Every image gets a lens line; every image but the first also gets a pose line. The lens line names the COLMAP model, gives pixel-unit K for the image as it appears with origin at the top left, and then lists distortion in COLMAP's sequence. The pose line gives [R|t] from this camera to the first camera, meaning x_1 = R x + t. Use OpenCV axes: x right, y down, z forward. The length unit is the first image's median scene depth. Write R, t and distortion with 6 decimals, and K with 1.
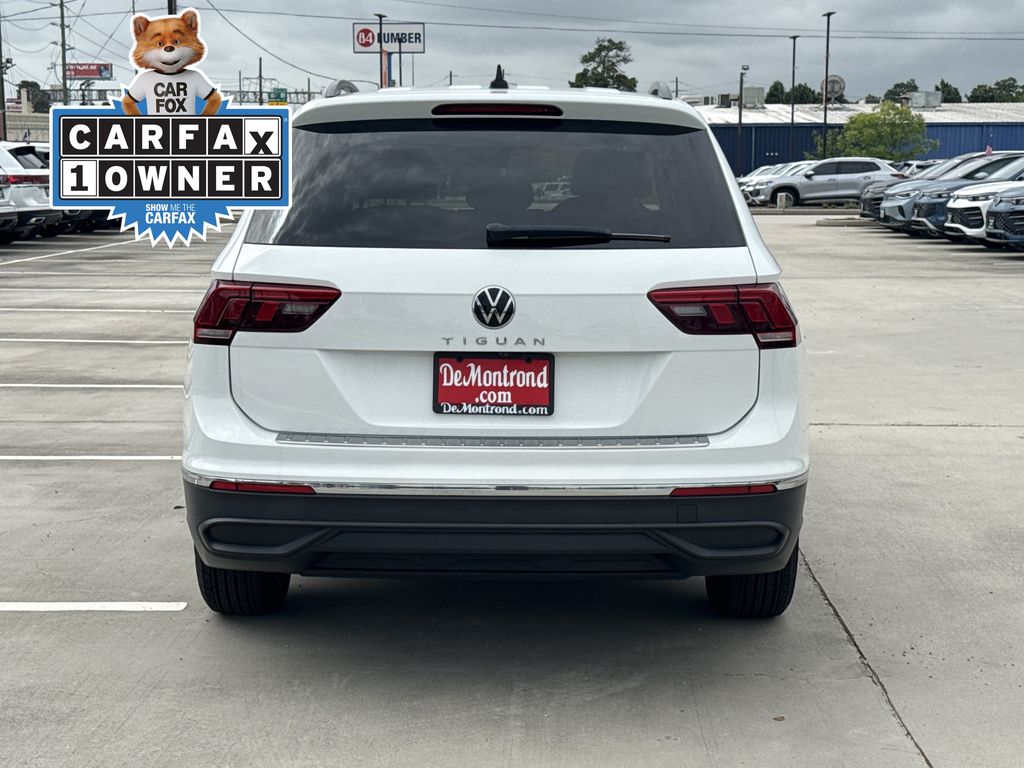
lens RADIAL K [[1703.9, 0, 512.0], [0, 1703.9, 384.0], [0, 0, 1]] dist [0.022108, 0.035009]
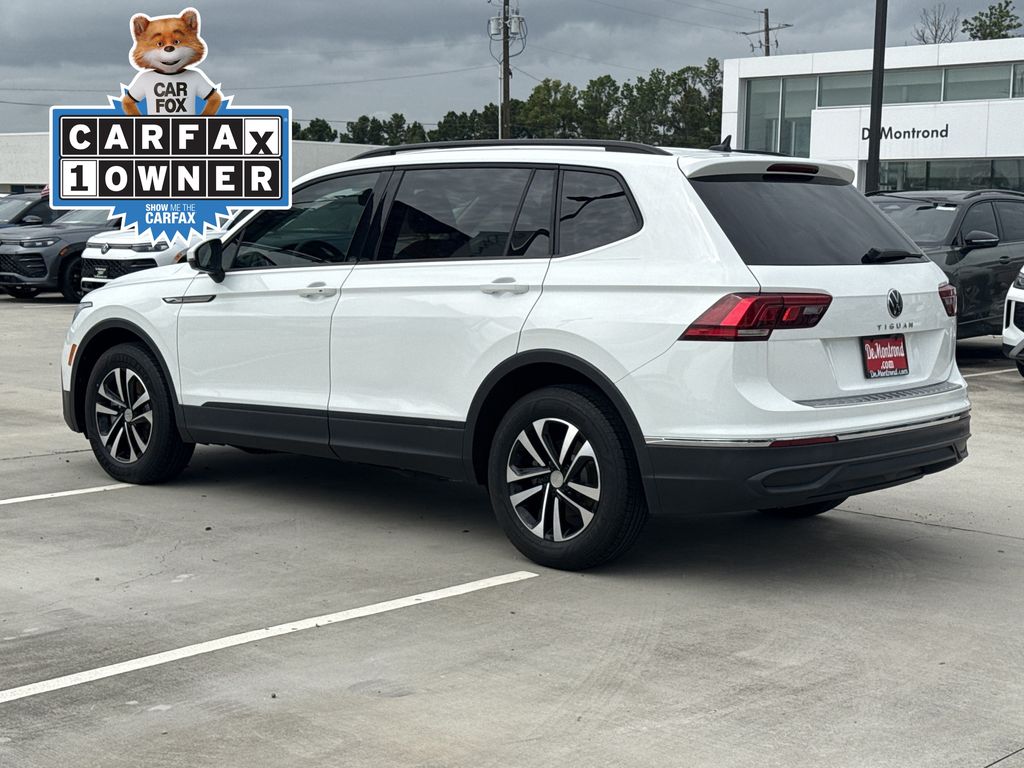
lens RADIAL K [[1703.9, 0, 512.0], [0, 1703.9, 384.0], [0, 0, 1]] dist [0.022108, 0.035009]
pose [[0.650160, -0.070610, 0.756510, -1.334396], [0.091025, 0.995740, 0.014711, -0.026975], [-0.754326, 0.059297, 0.653817, 0.282919]]
